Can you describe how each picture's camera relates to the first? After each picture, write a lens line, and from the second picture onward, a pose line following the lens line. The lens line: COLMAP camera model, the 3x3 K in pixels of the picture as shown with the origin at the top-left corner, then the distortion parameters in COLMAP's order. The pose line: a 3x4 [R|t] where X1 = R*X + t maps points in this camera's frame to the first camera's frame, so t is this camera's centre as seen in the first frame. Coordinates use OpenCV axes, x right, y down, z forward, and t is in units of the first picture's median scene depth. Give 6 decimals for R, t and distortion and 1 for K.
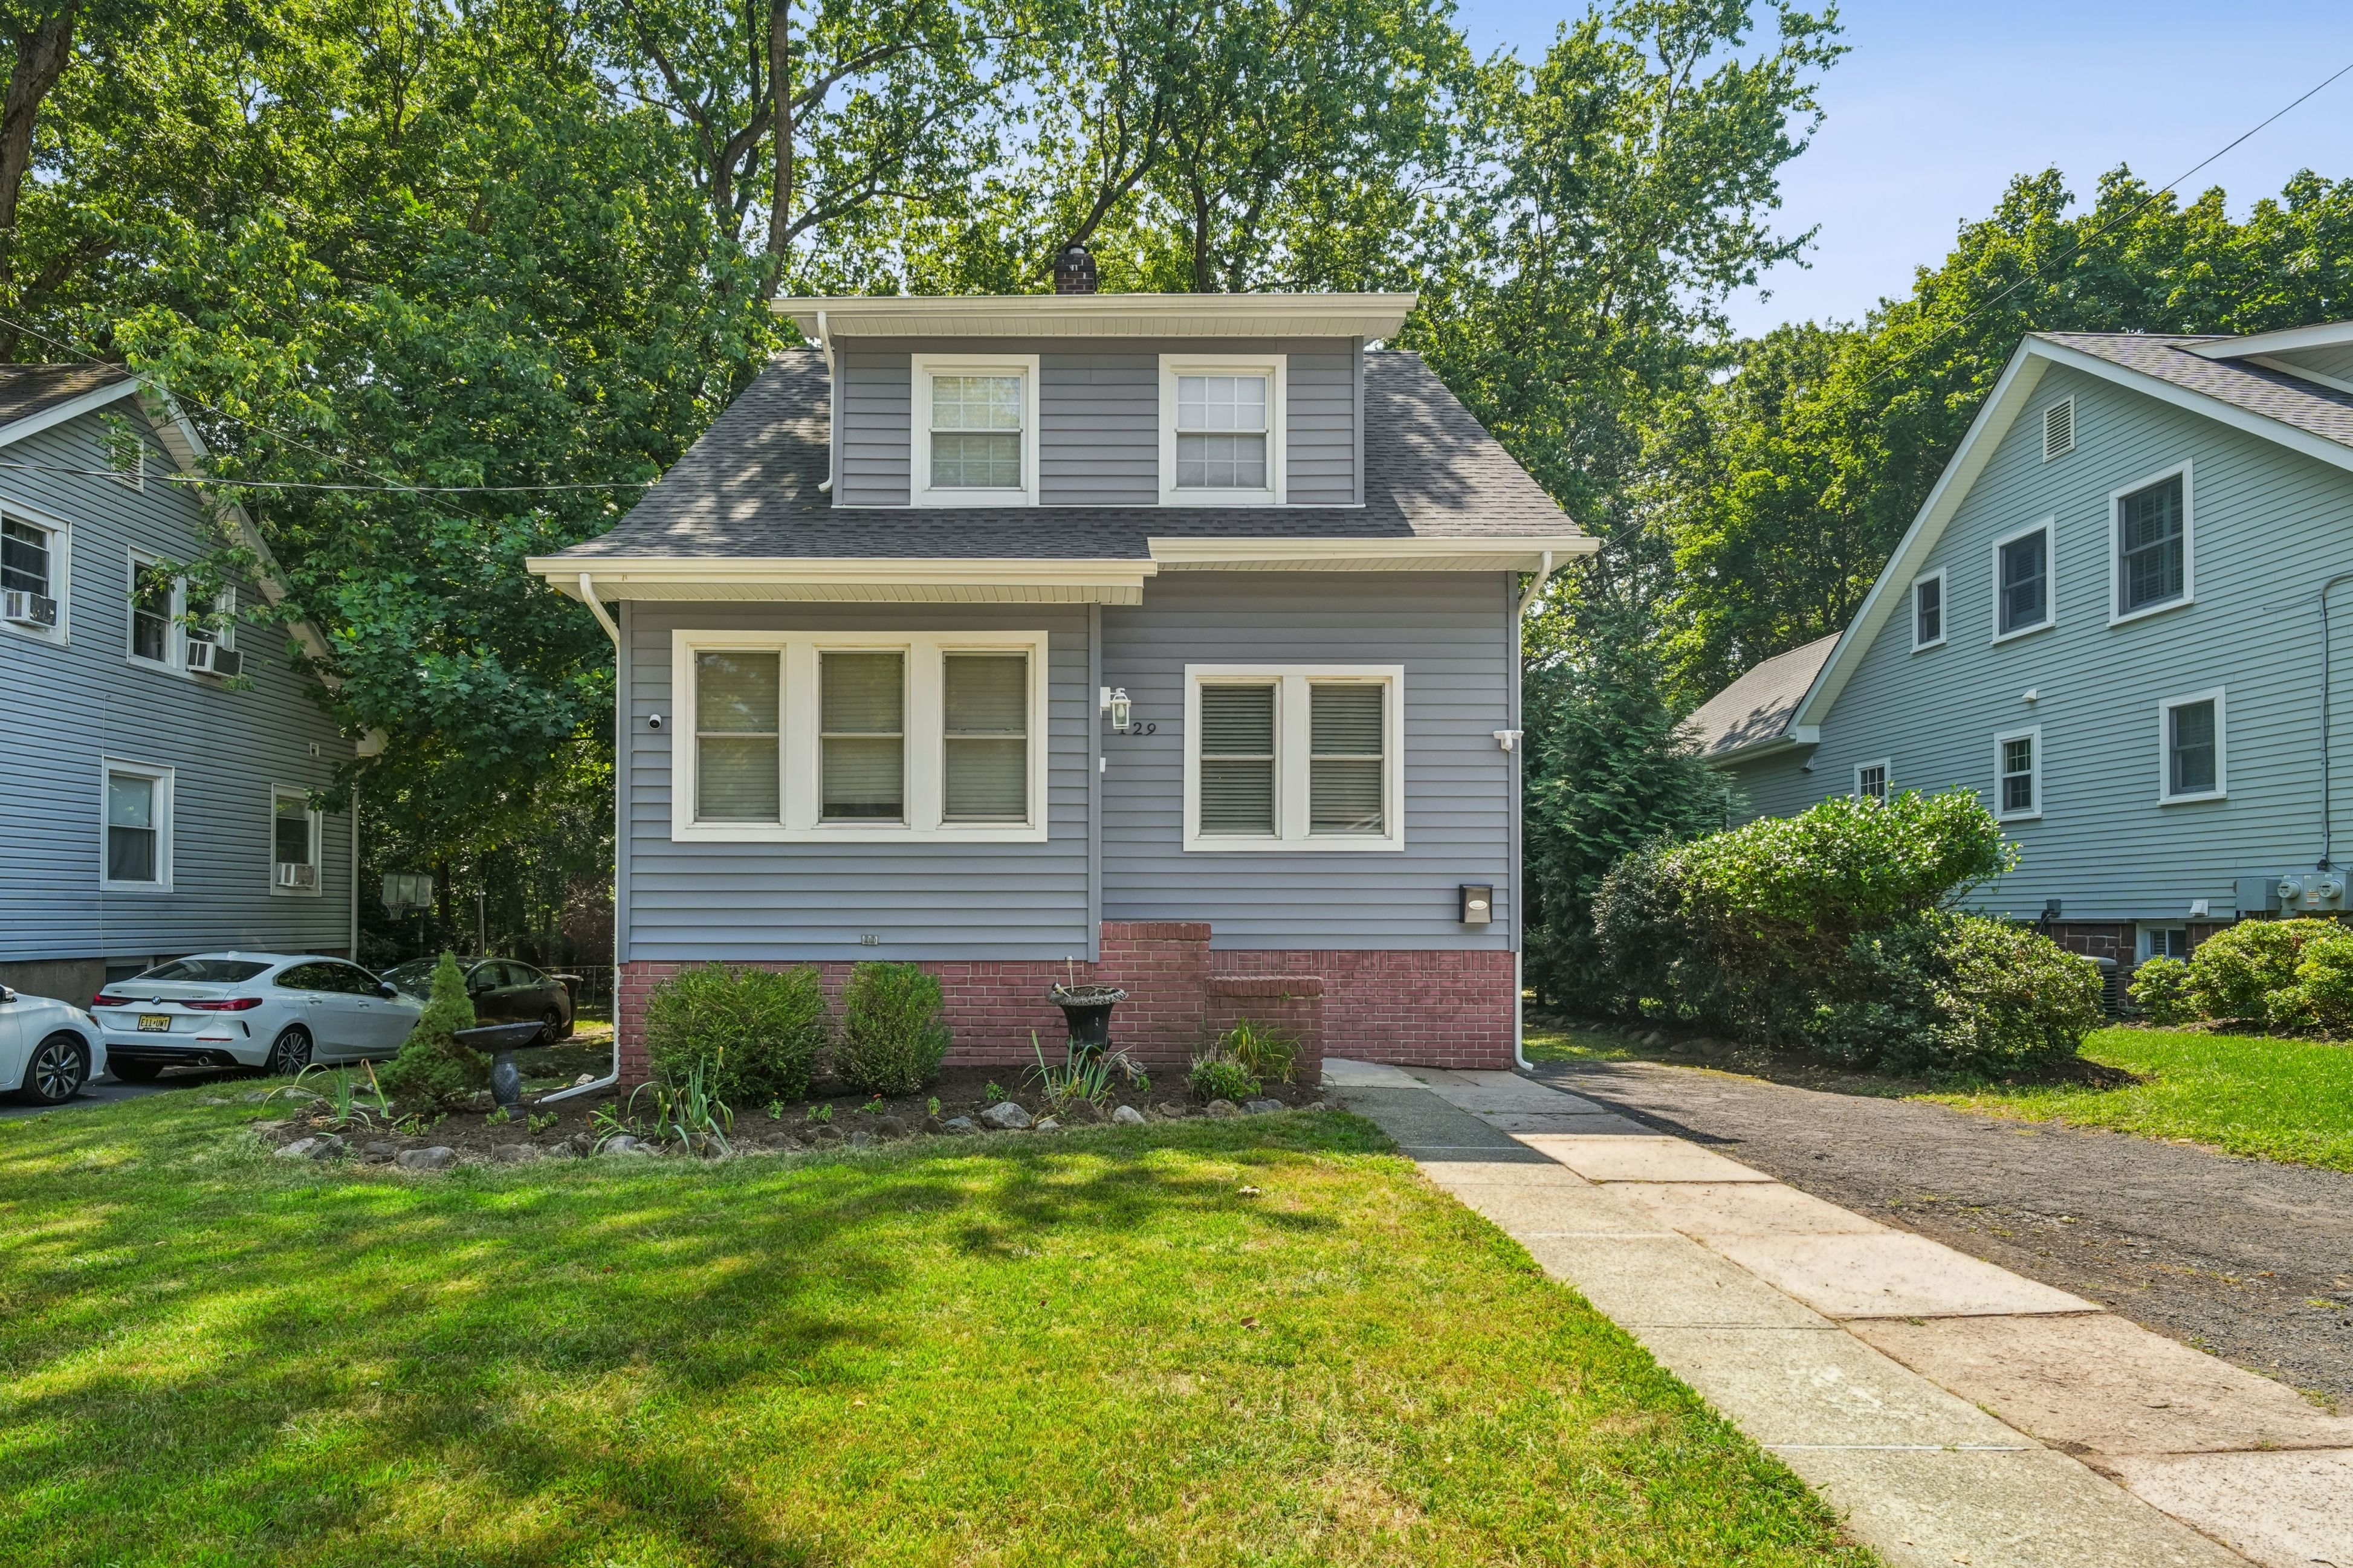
lens RADIAL K [[1285.8, 0, 1077.6], [0, 1285.8, 918.4], [0, 0, 1]] dist [0.000924, -0.001318]
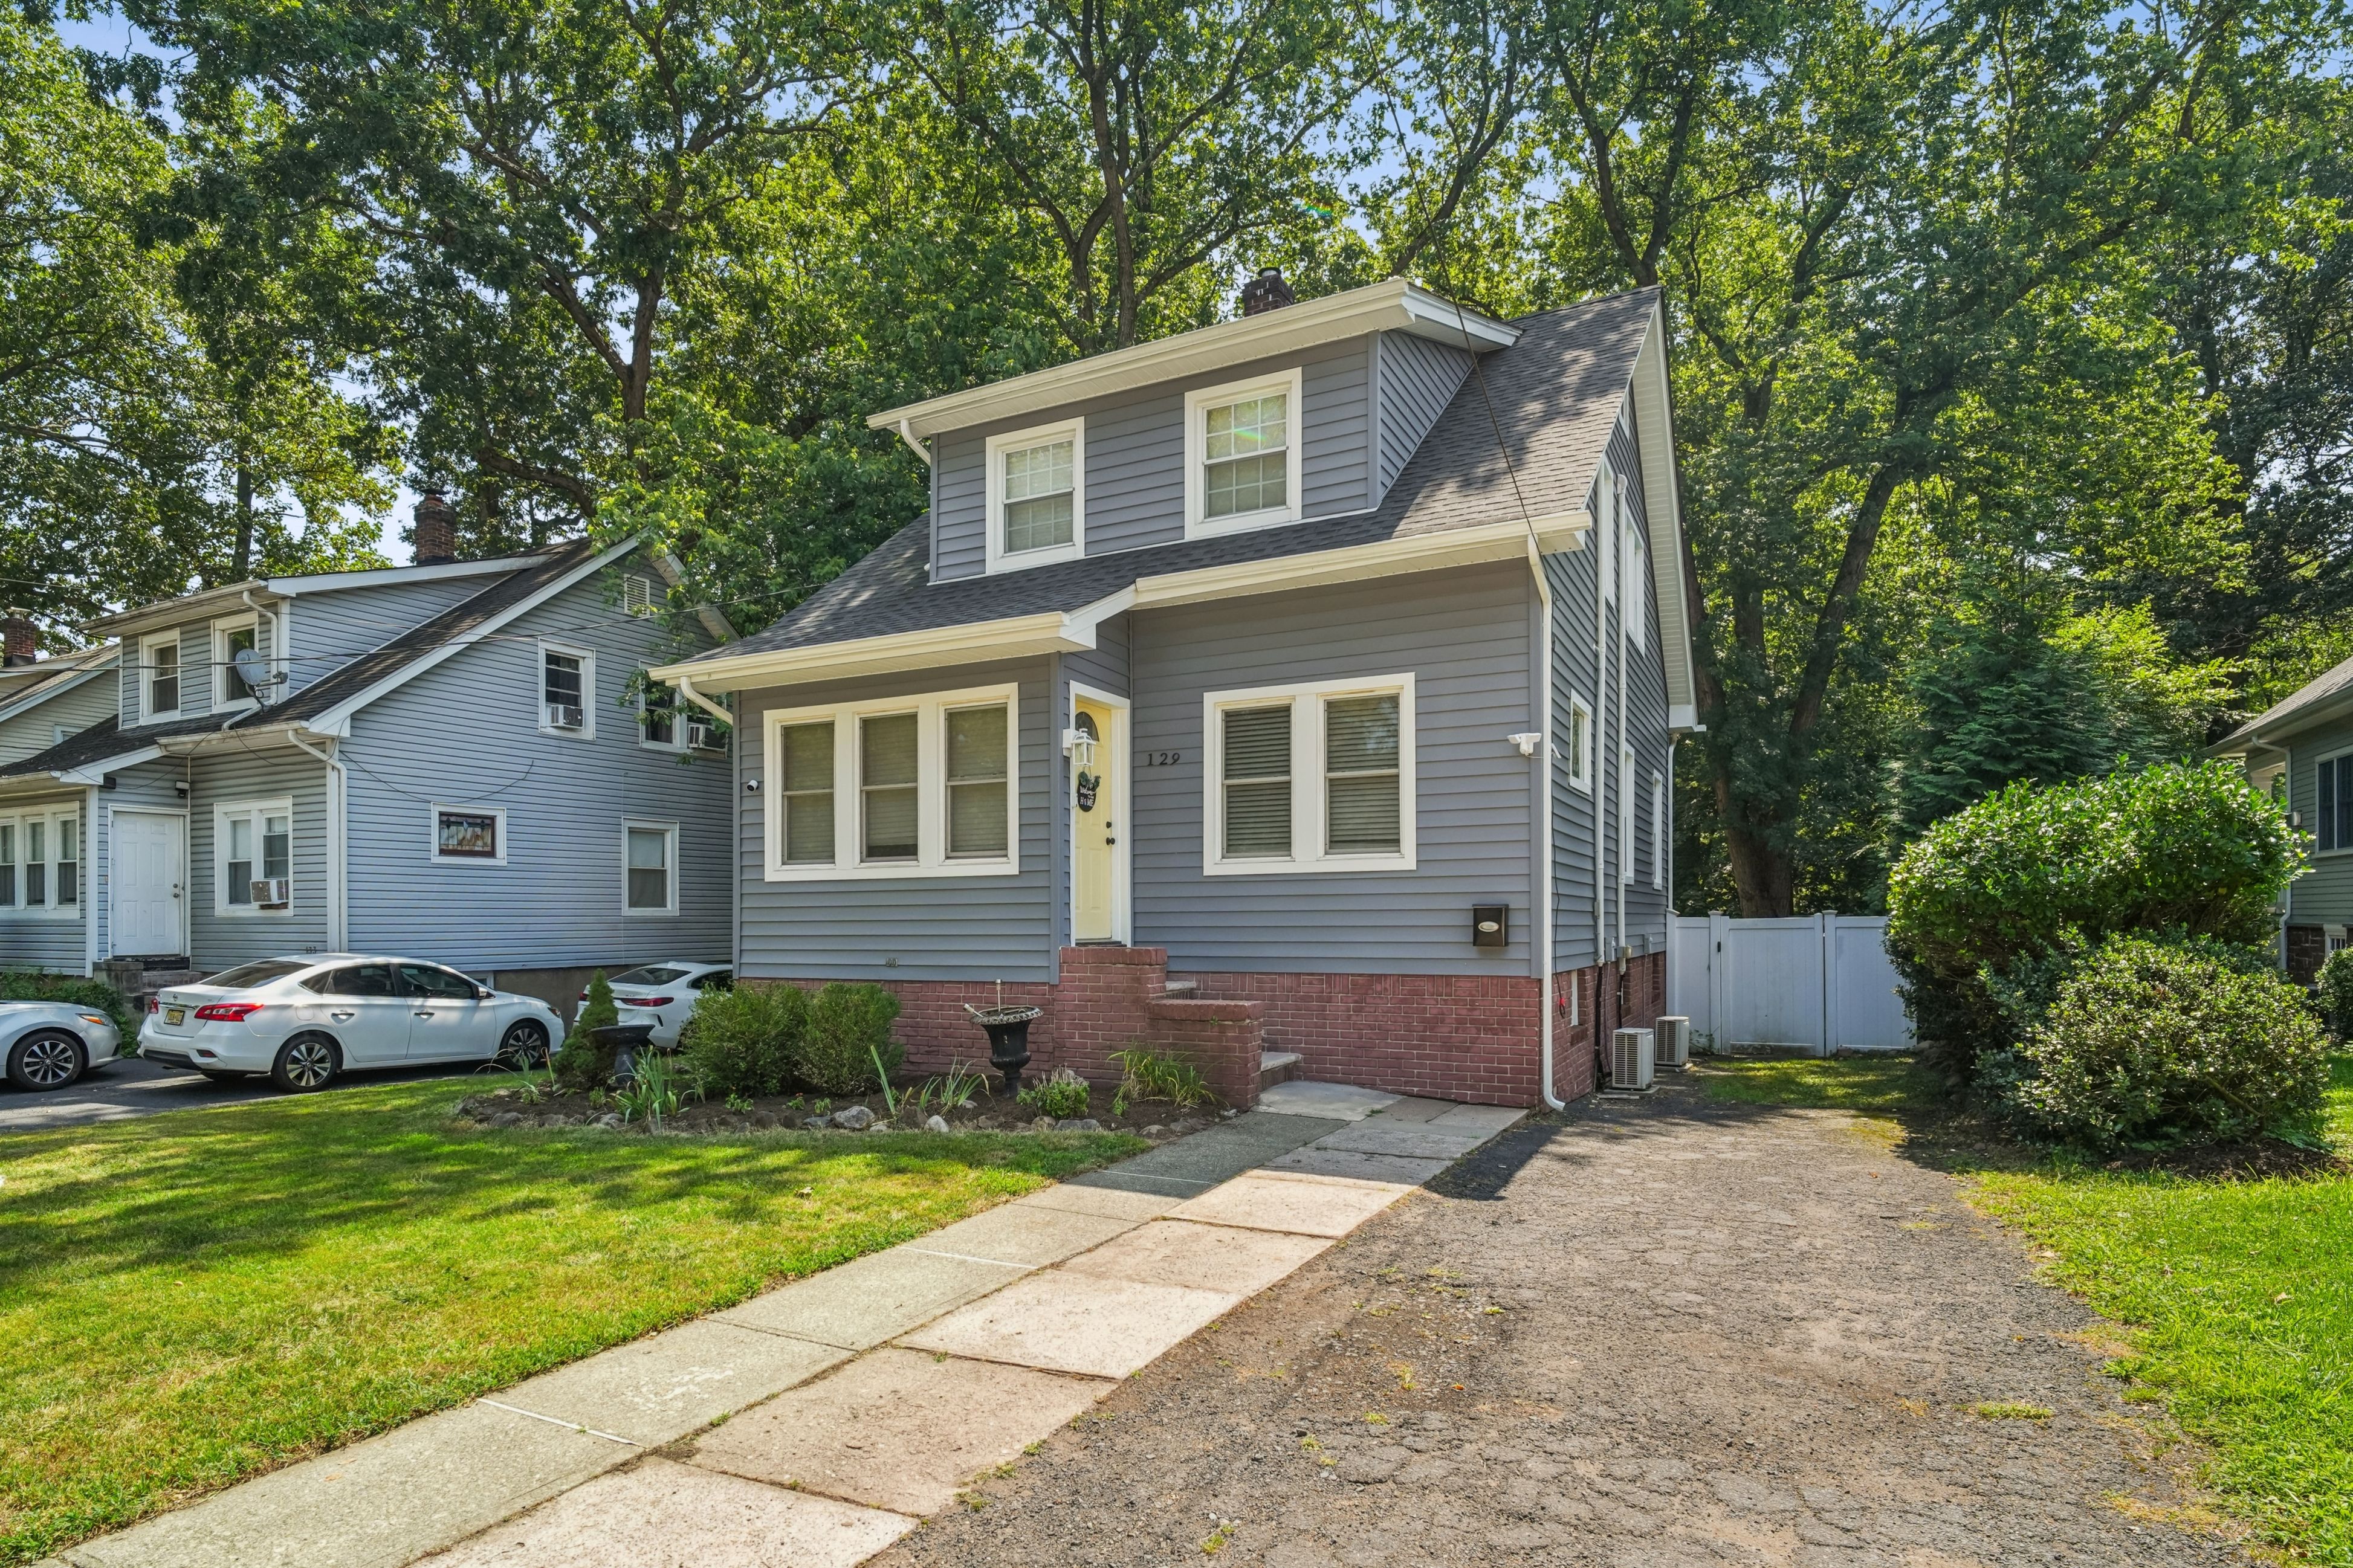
lens RADIAL K [[1285.8, 0, 1093.8], [0, 1285.8, 936.8], [0, 0, 1]] dist [0.000924, -0.001318]
pose [[0.876349, -0.002195, -0.481672, 0.498495], [0.009620, 0.999870, 0.012947, -0.017353], [0.481581, -0.015980, 0.876256, 0.055838]]
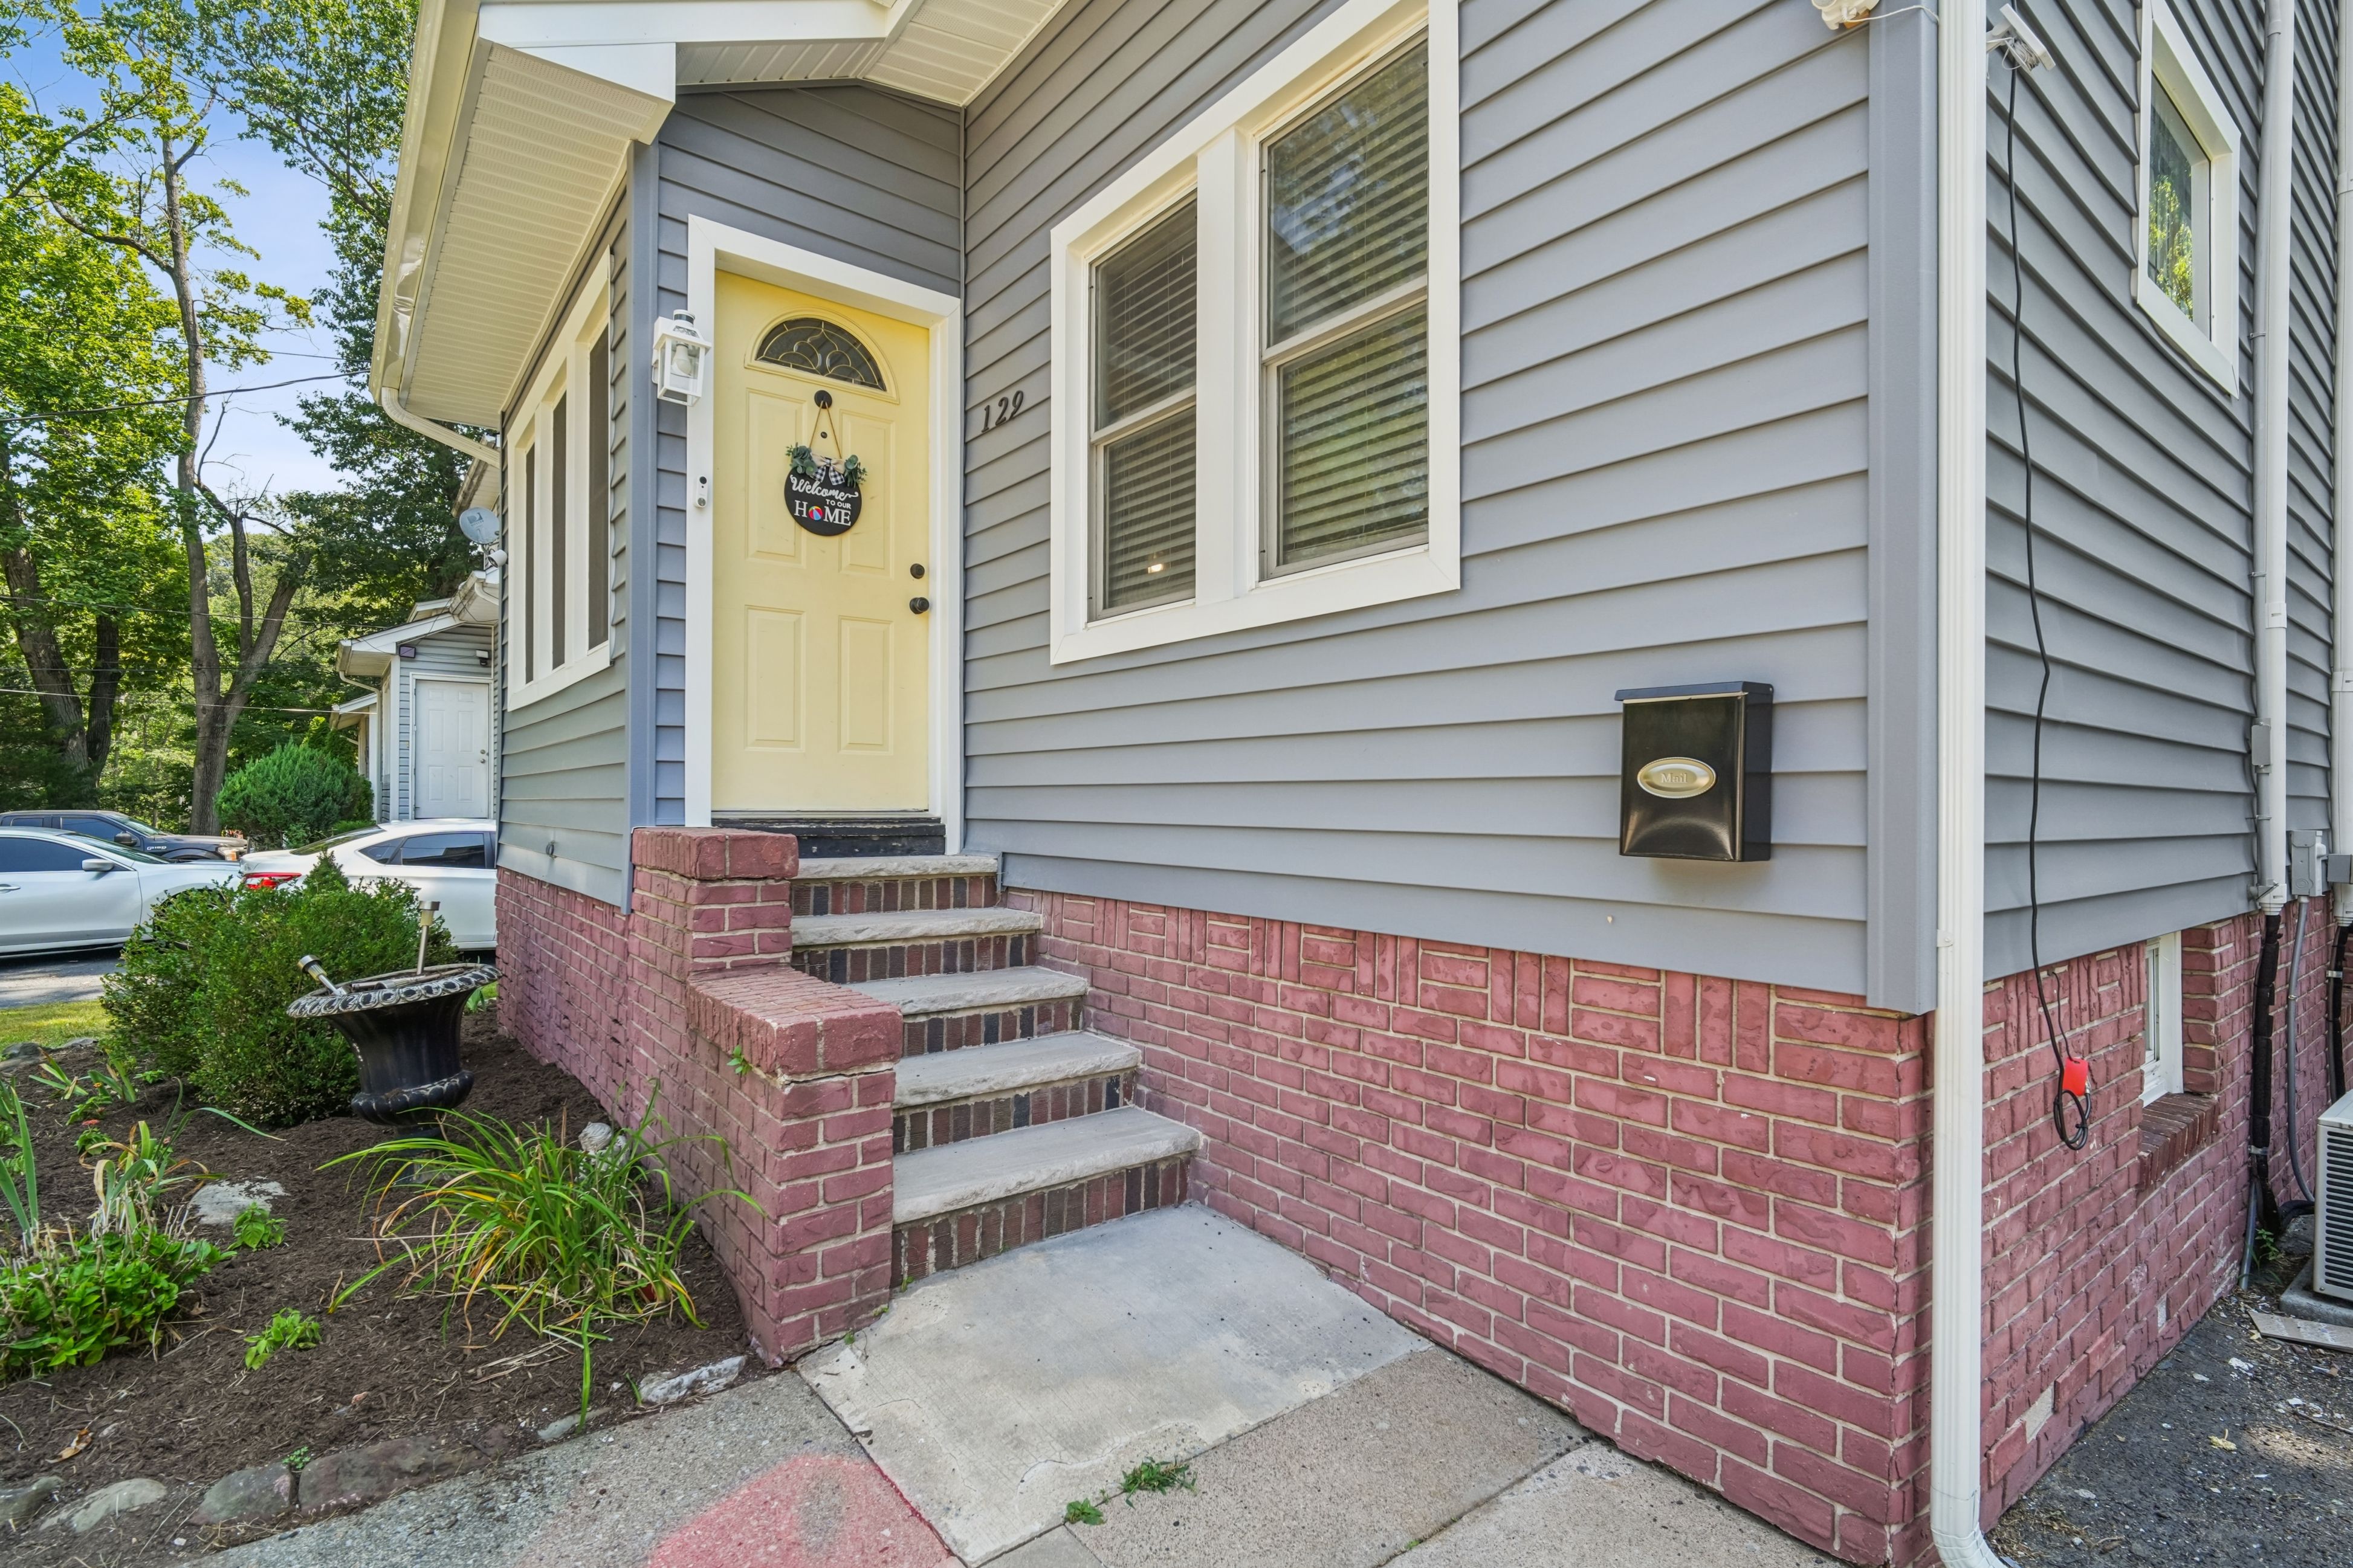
lens RADIAL K [[1135.4, 0, 1160.4], [0, 1135.4, 803.2], [0, 0, 1]] dist [-0.006428, -0.000769]
pose [[0.614435, 0.001860, -0.788965, 0.405873], [-0.000703, 0.999998, 0.001810, -0.006300], [0.788967, -0.000558, 0.614435, 0.791159]]
